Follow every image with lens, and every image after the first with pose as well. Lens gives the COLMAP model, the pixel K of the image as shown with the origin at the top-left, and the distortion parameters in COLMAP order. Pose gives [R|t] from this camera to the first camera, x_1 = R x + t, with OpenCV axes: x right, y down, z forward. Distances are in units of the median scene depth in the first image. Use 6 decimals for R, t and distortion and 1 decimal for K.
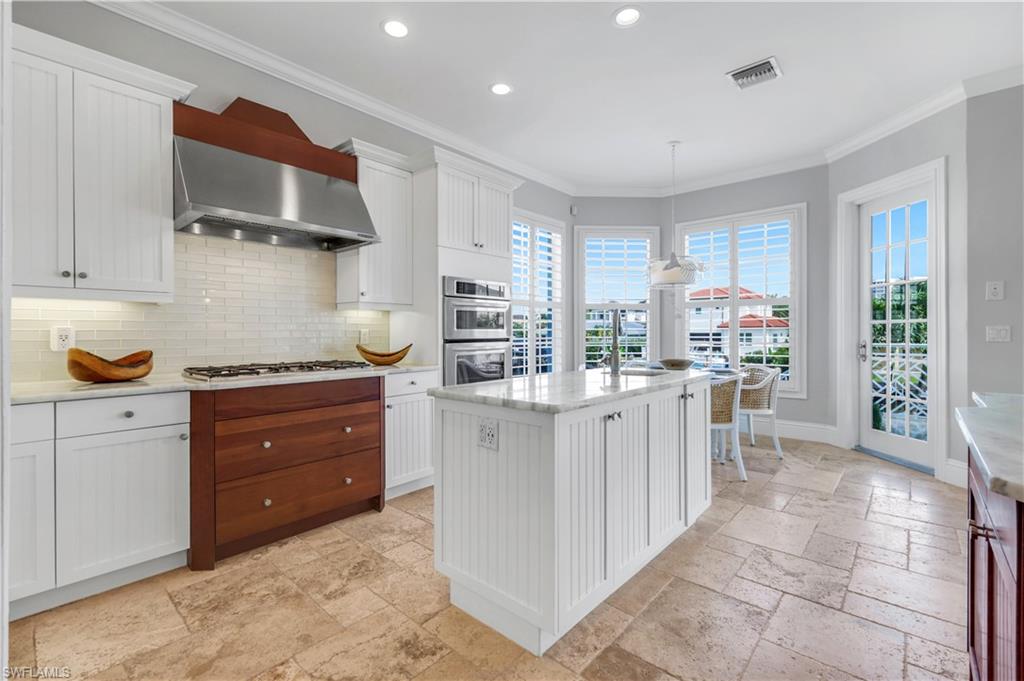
lens RADIAL K [[453.3, 0, 511.8], [0, 453.3, 331.9], [0, 0, 1]] dist [0.007149, -0.001346]
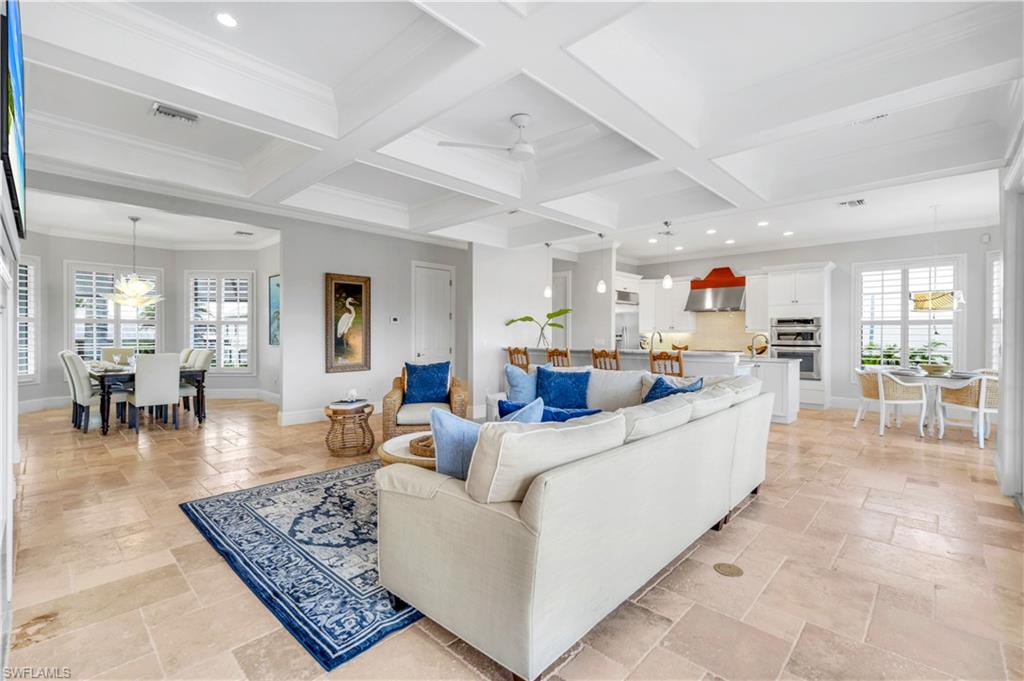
lens RADIAL K [[453.3, 0, 512.0], [0, 453.3, 334.1], [0, 0, 1]] dist [0.007149, -0.001346]
pose [[-0.025474, -0.000471, -0.999675, 2.213632], [-0.004365, 0.999990, -0.000360, -0.031408], [0.999666, 0.004355, -0.025475, -0.288955]]
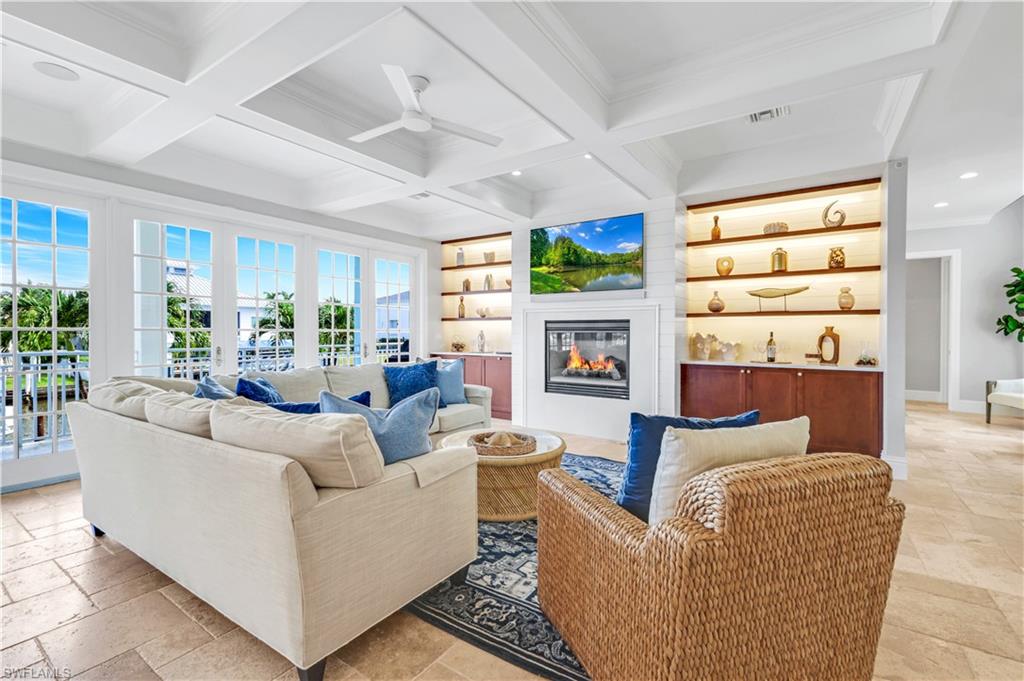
lens RADIAL K [[453.3, 0, 514.6], [0, 453.3, 330.3], [0, 0, 1]] dist [0.007149, -0.001346]
pose [[-0.132236, 0.003396, 0.991212, 0.286599], [0.000139, 0.999994, -0.003408, -0.020284], [-0.991218, -0.000313, -0.132236, -0.367132]]
